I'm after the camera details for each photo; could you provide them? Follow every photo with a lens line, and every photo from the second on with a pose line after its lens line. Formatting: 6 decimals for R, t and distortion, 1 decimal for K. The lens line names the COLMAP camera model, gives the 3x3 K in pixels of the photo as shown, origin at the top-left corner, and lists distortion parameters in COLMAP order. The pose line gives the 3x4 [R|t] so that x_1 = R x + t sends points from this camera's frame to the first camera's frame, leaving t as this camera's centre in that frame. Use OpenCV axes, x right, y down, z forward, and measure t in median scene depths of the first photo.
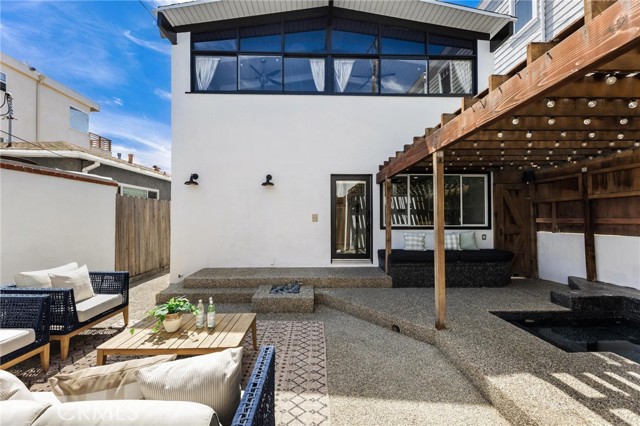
lens RADIAL K [[254.7, 0, 317.7], [0, 254.7, 215.4], [0, 0, 1]] dist [-0.002066, -0.000401]
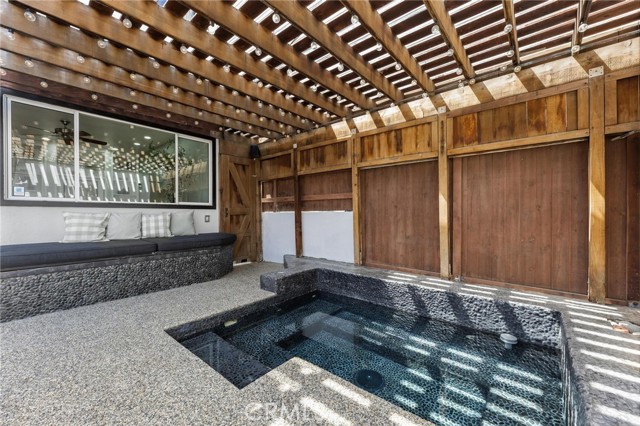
lens RADIAL K [[254.7, 0, 319.1], [0, 254.7, 213.4], [0, 0, 1]] dist [-0.002066, -0.000401]
pose [[0.661314, 0.002449, 0.750105, 0.301434], [-0.009240, 0.999945, 0.004881, 0.064113], [-0.750052, -0.010158, 0.661300, 0.221142]]
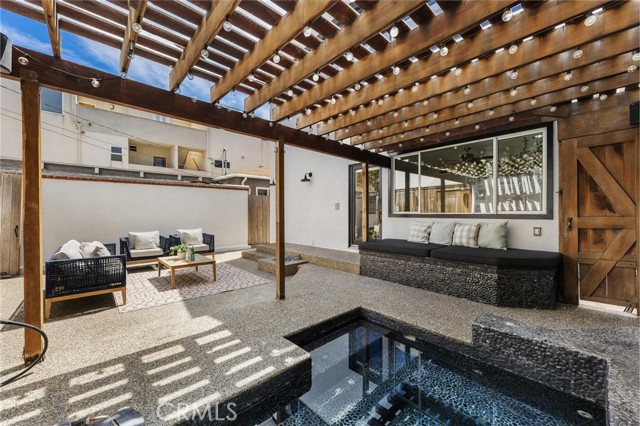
lens RADIAL K [[254.7, 0, 321.2], [0, 254.7, 213.3], [0, 0, 1]] dist [-0.002066, -0.000401]
pose [[0.661043, -0.000210, -0.750348, 0.805022], [0.011050, 0.999894, 0.009455, 0.030647], [0.750266, -0.014541, 0.660976, 0.215059]]
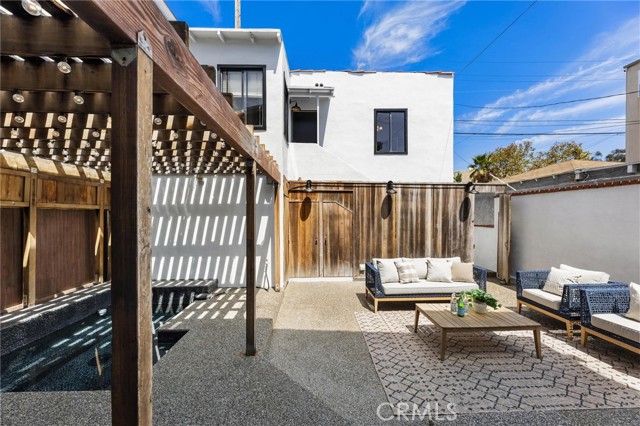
lens RADIAL K [[254.7, 0, 320.2], [0, 254.7, 216.2], [0, 0, 1]] dist [-0.002066, -0.000401]
pose [[-0.999848, 0.004633, -0.016827, 0.135574], [0.004775, 0.999953, -0.008407, -0.024170], [0.016787, -0.008486, -0.999823, 1.063047]]
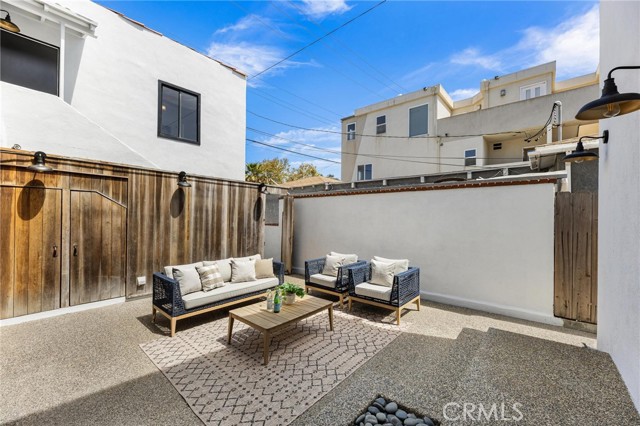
lens RADIAL K [[259.0, 0, 318.8], [0, 259.0, 215.9], [0, 0, 1]] dist [0.001332, -0.000132]
pose [[-0.668742, -0.007055, -0.743461, 0.183369], [0.002206, 0.999932, -0.011473, -0.011158], [0.743491, -0.009312, -0.668681, 0.951679]]
